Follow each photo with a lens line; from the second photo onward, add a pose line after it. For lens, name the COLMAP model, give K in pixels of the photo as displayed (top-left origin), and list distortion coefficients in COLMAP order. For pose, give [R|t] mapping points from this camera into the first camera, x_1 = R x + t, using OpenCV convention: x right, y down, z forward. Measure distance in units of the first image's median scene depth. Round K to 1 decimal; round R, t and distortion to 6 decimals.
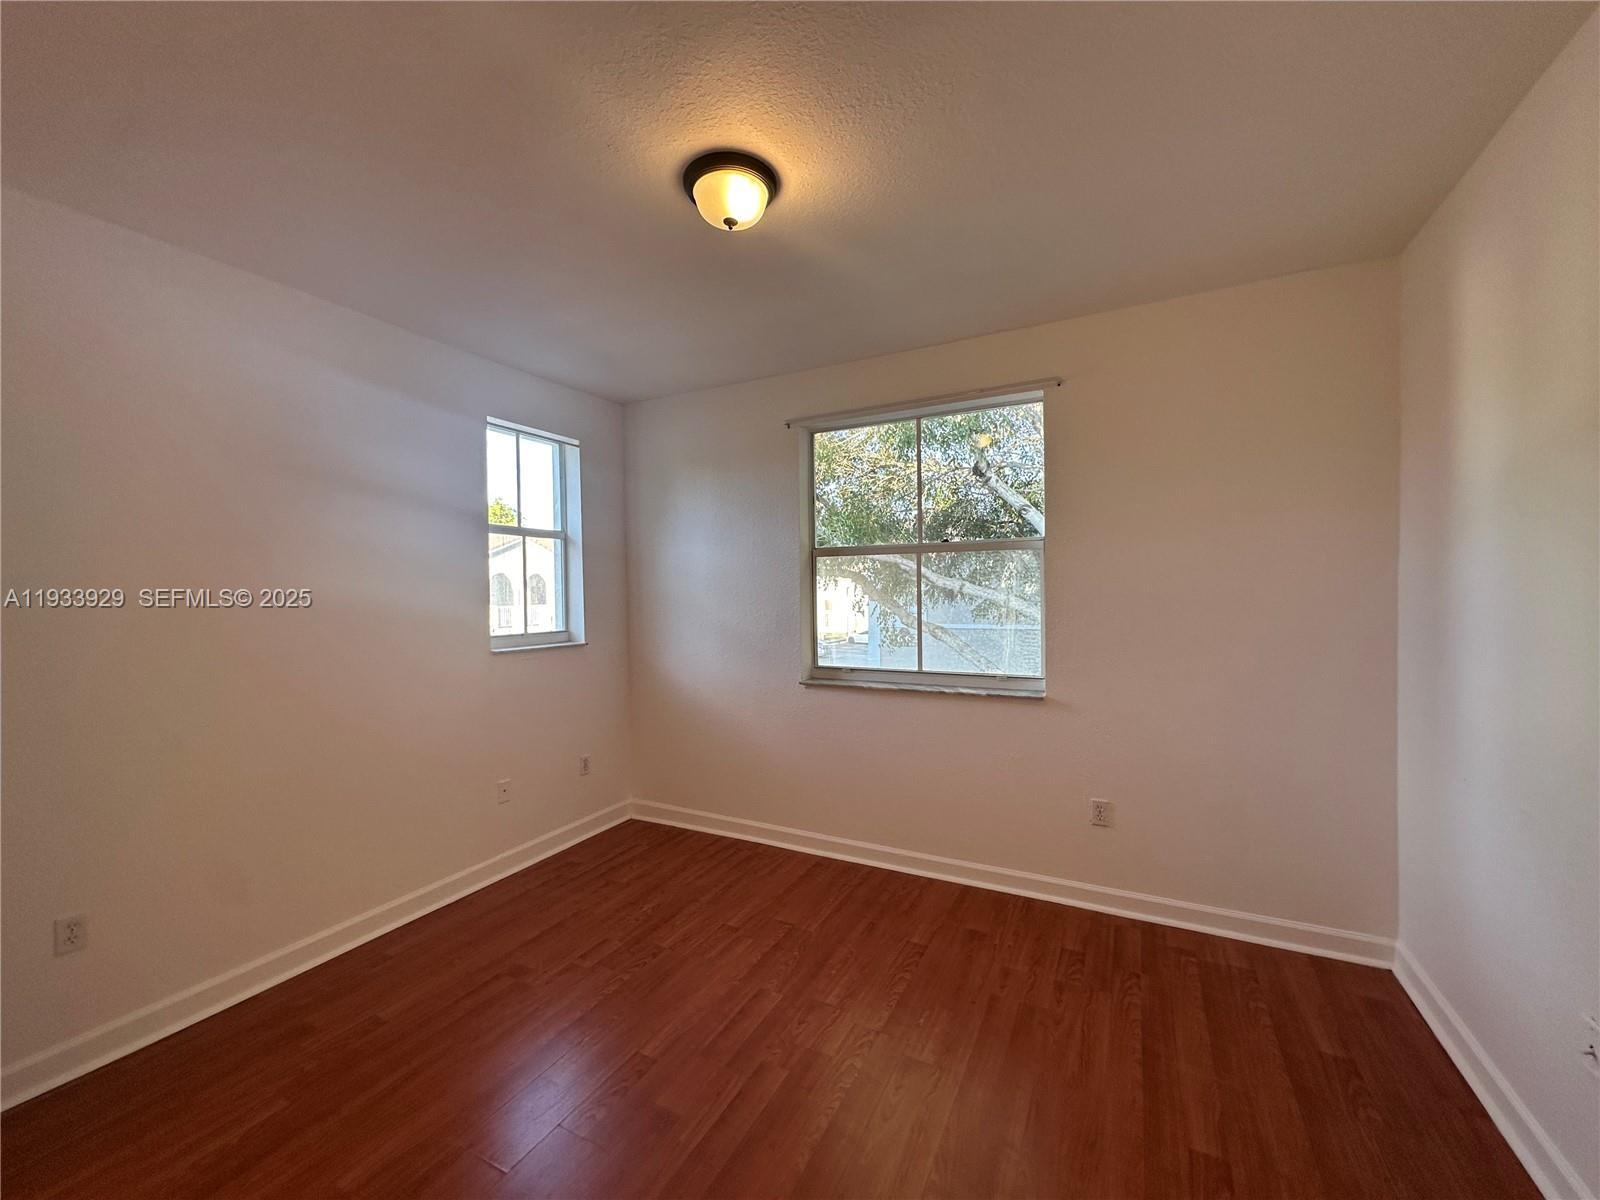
lens RADIAL K [[641.7, 0, 801.4], [0, 641.7, 597.4], [0, 0, 1]] dist [-0.001563, 0.002495]
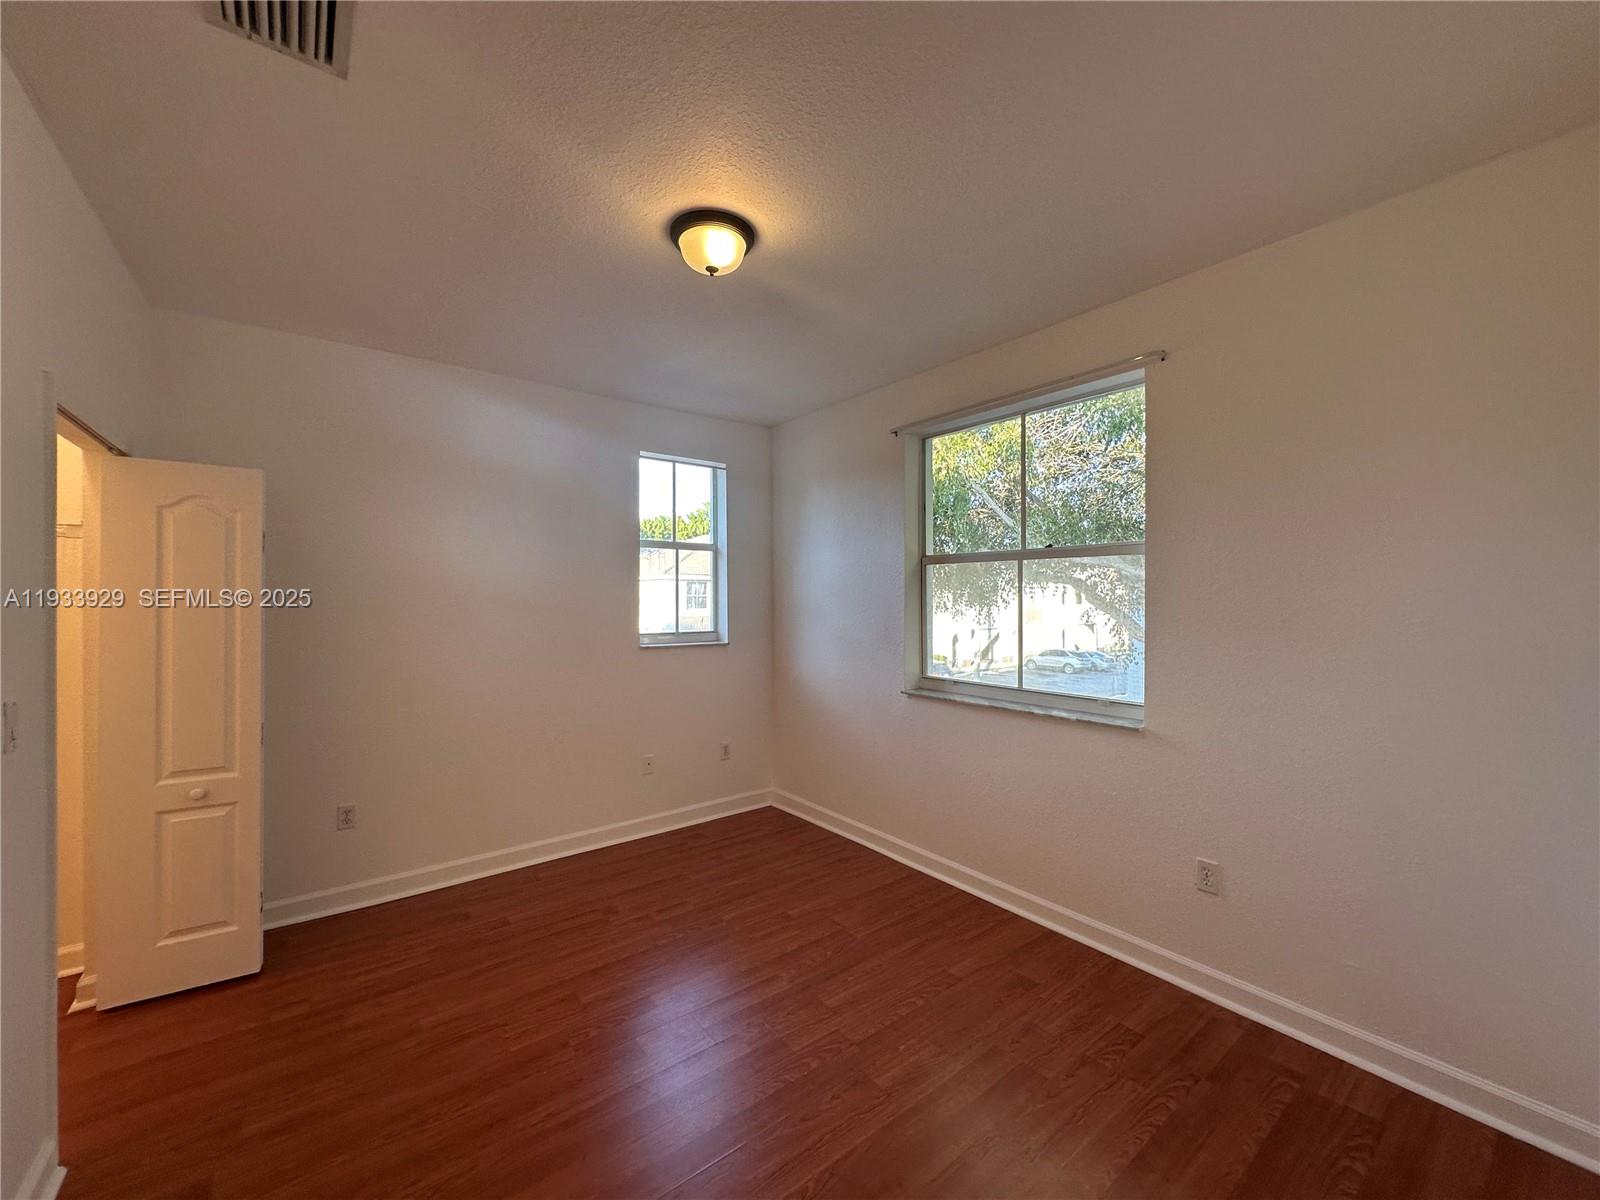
lens RADIAL K [[641.7, 0, 798.6], [0, 641.7, 598.1], [0, 0, 1]] dist [-0.001563, 0.002495]
pose [[0.908469, 0.012339, -0.417771, 0.280527], [-0.014612, 0.999891, -0.002242, -0.007818], [0.417697, 0.008141, 0.908550, 0.031591]]
